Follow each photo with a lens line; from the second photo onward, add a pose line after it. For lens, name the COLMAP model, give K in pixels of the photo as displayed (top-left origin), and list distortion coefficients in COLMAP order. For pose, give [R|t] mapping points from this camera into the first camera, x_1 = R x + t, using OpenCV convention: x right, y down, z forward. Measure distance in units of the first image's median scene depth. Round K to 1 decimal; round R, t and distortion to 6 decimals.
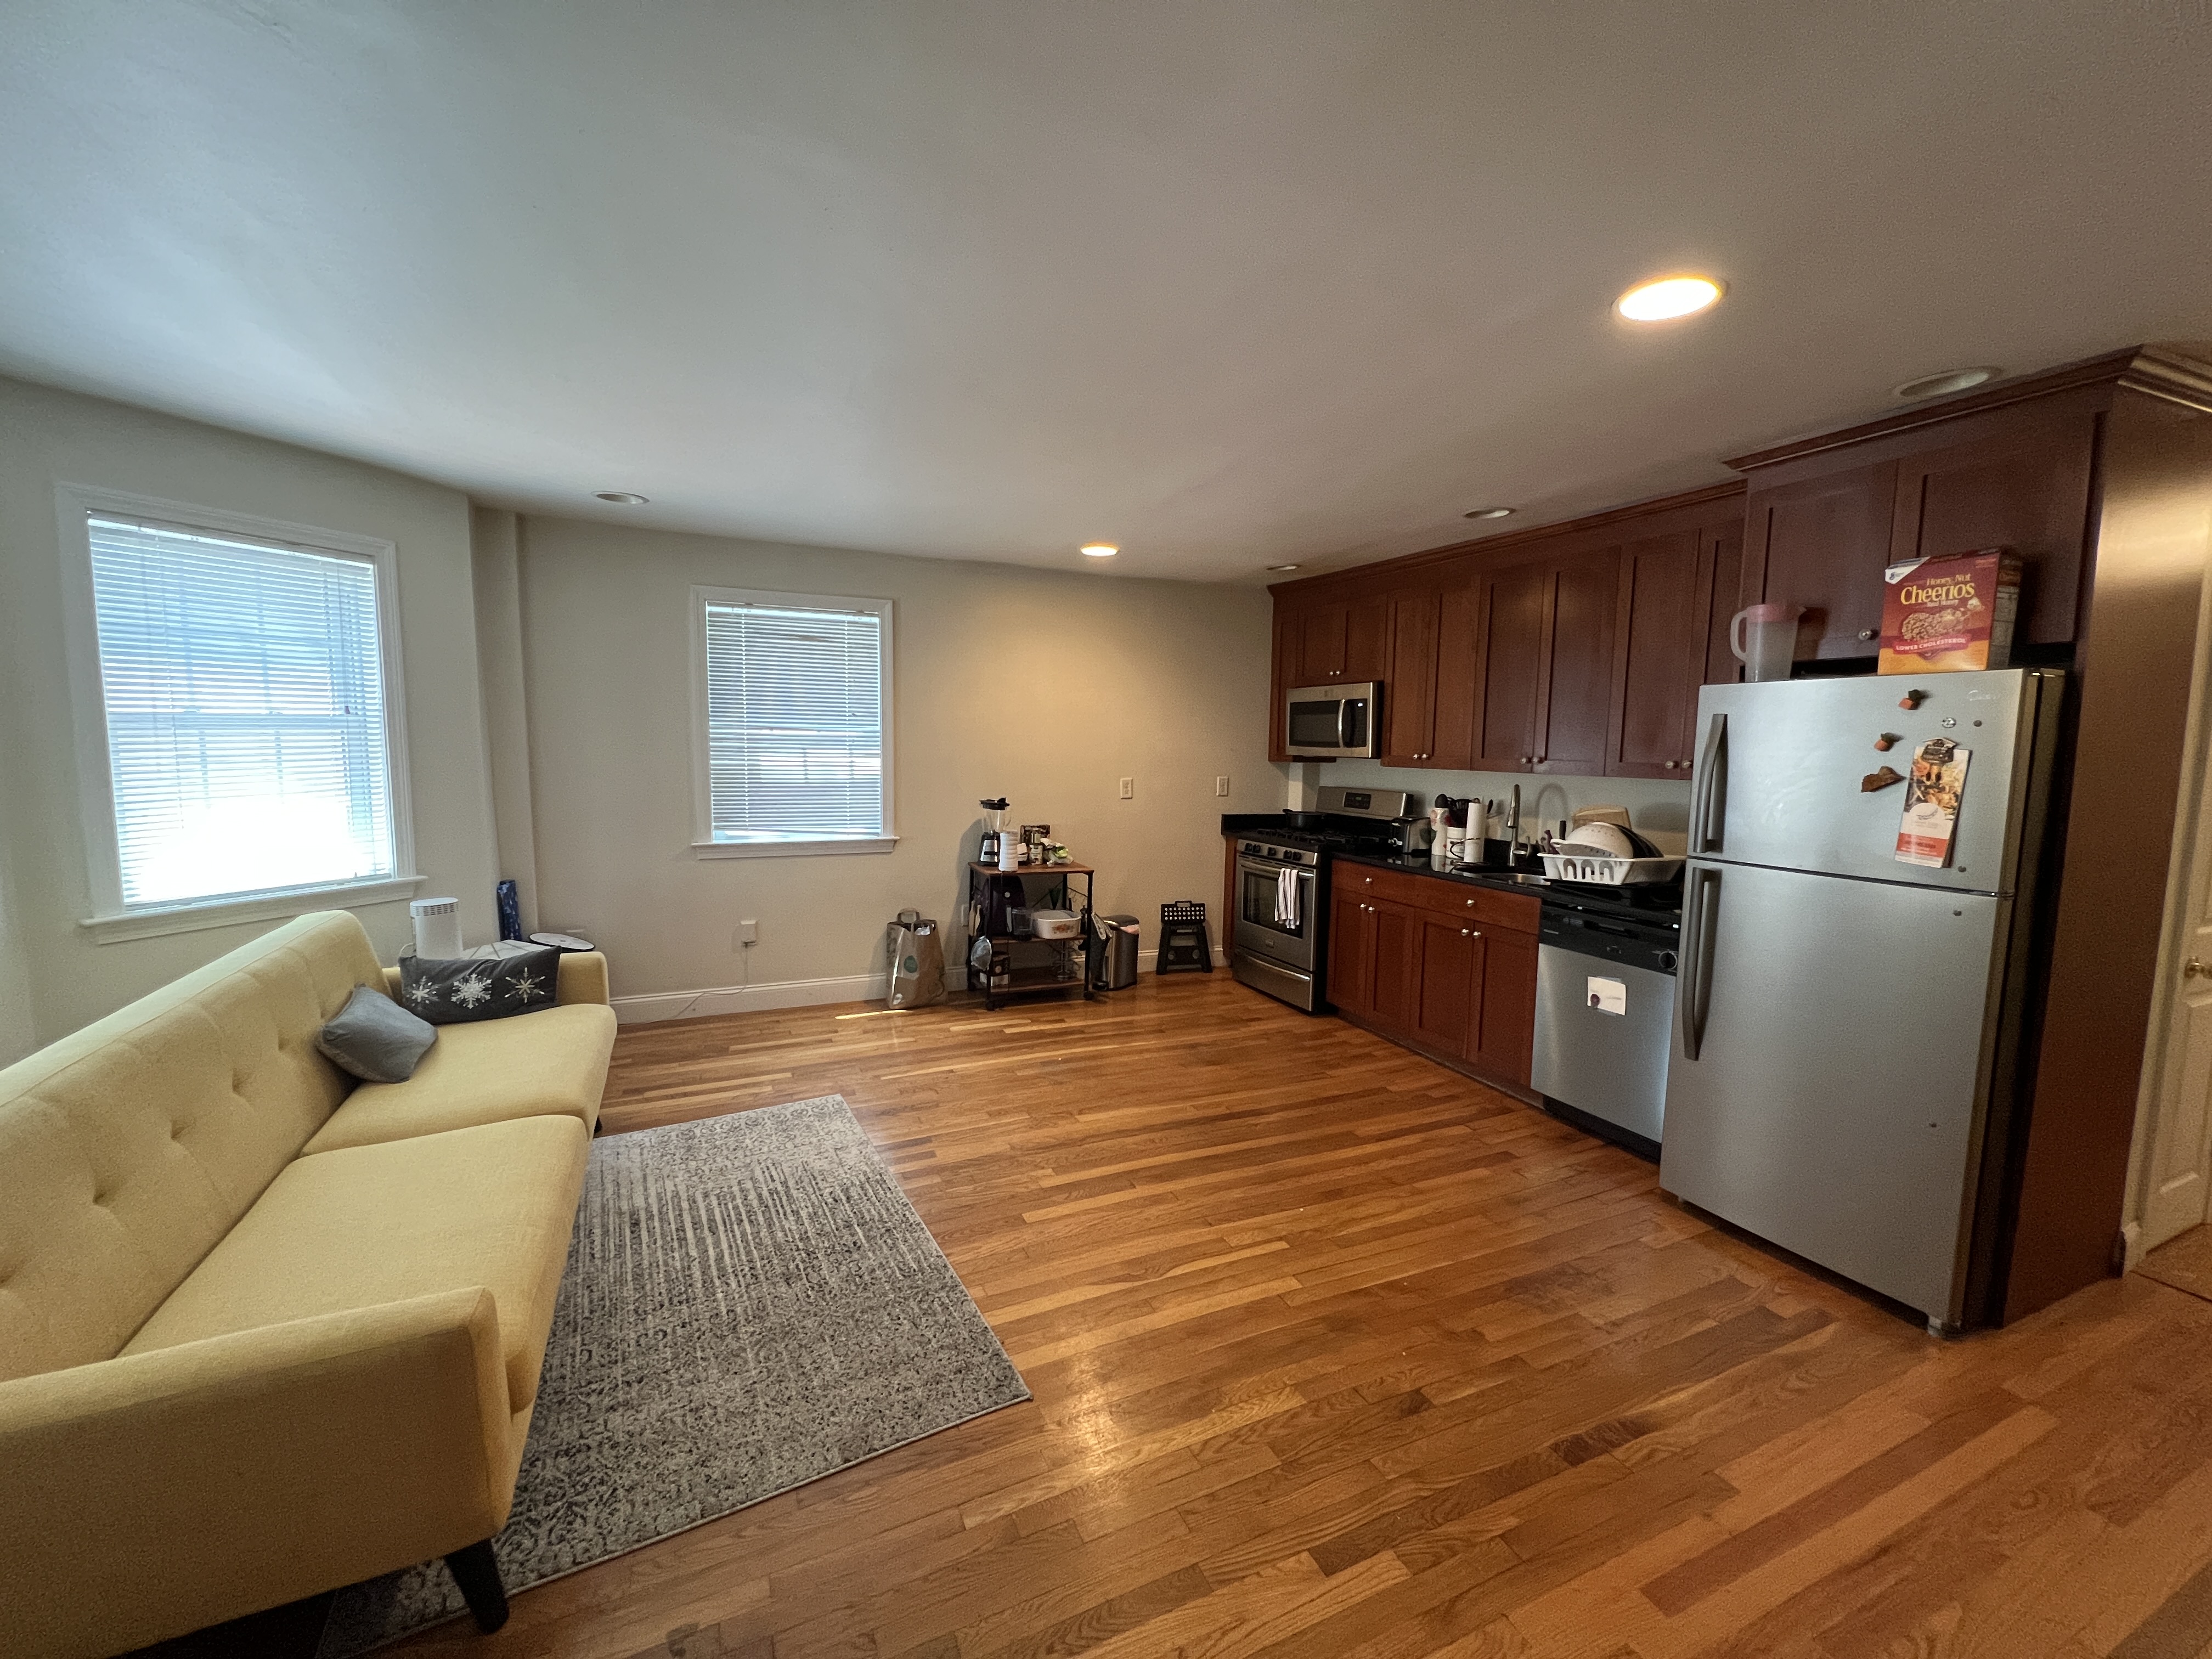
lens RADIAL K [[890.2, 0, 1098.5], [0, 890.2, 825.9], [0, 0, 1]] dist [0.001012, 0.000262]
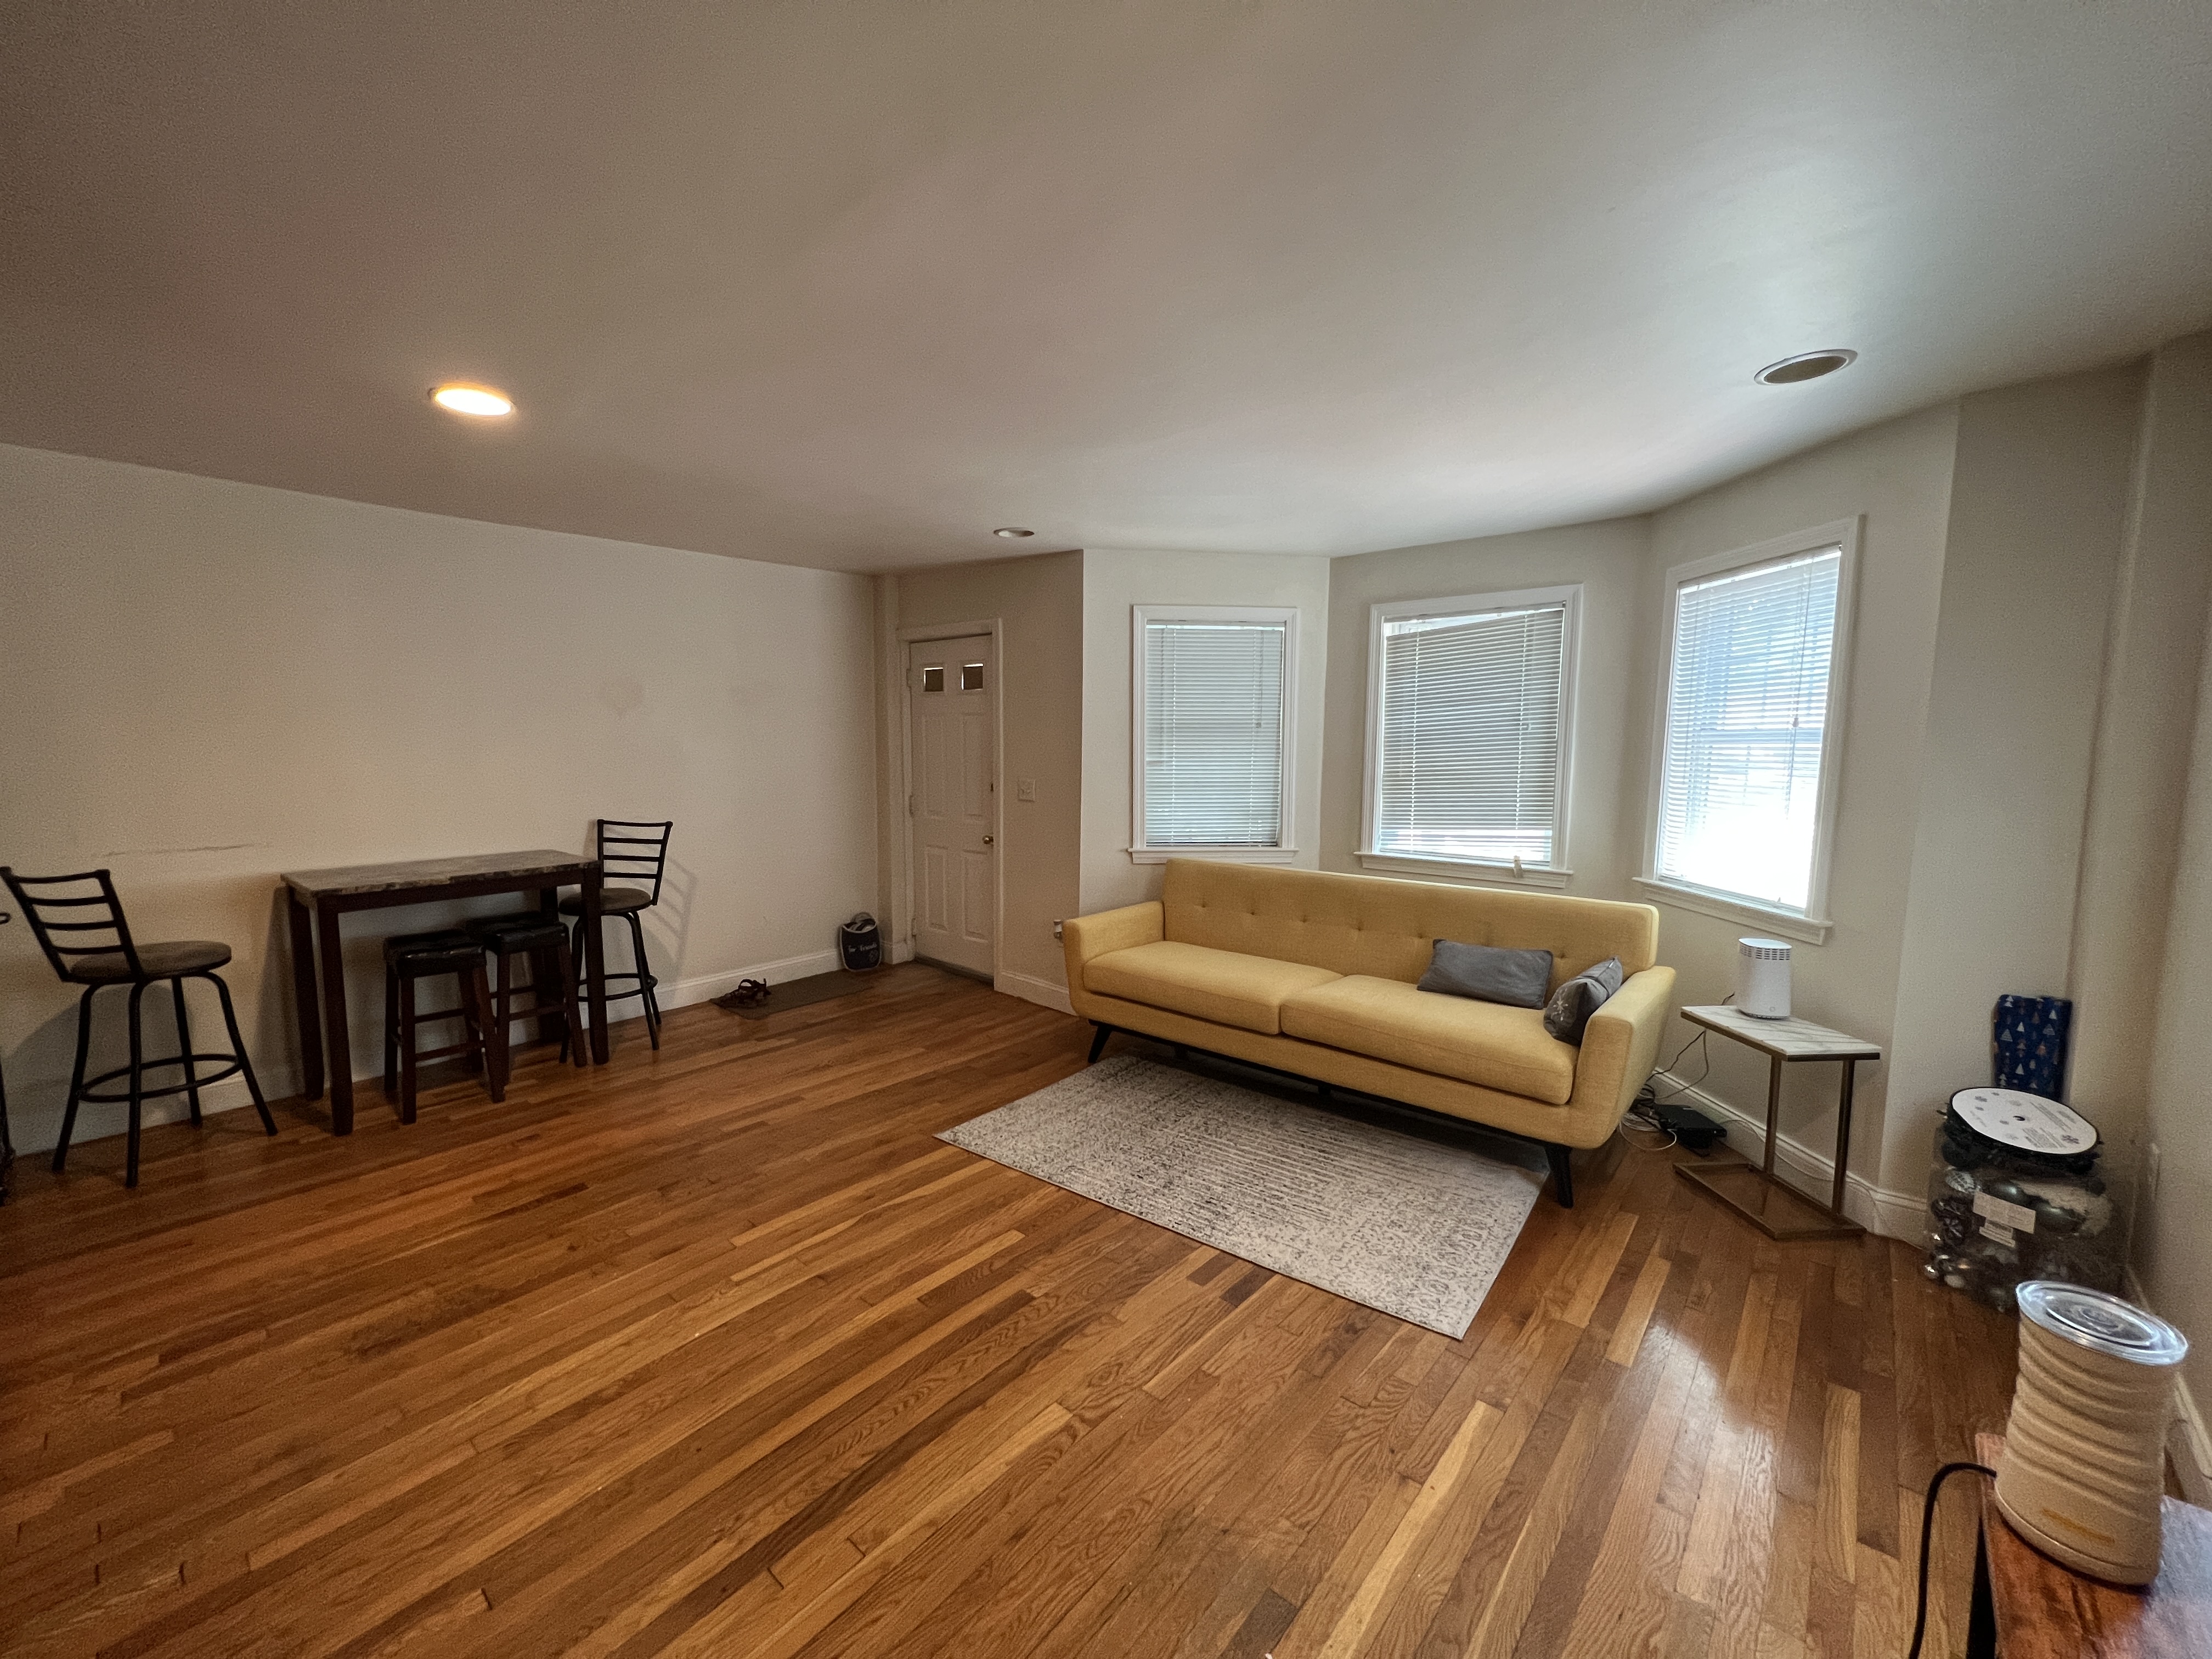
lens RADIAL K [[890.0, 0, 1102.2], [0, 890.0, 825.8], [0, 0, 1]] dist [-0.001056, 0.001217]
pose [[-0.907799, 0.019506, -0.418951, 0.163205], [-0.063718, 0.980908, 0.183738, -0.123207], [0.414536, 0.193492, -0.889225, 1.276331]]
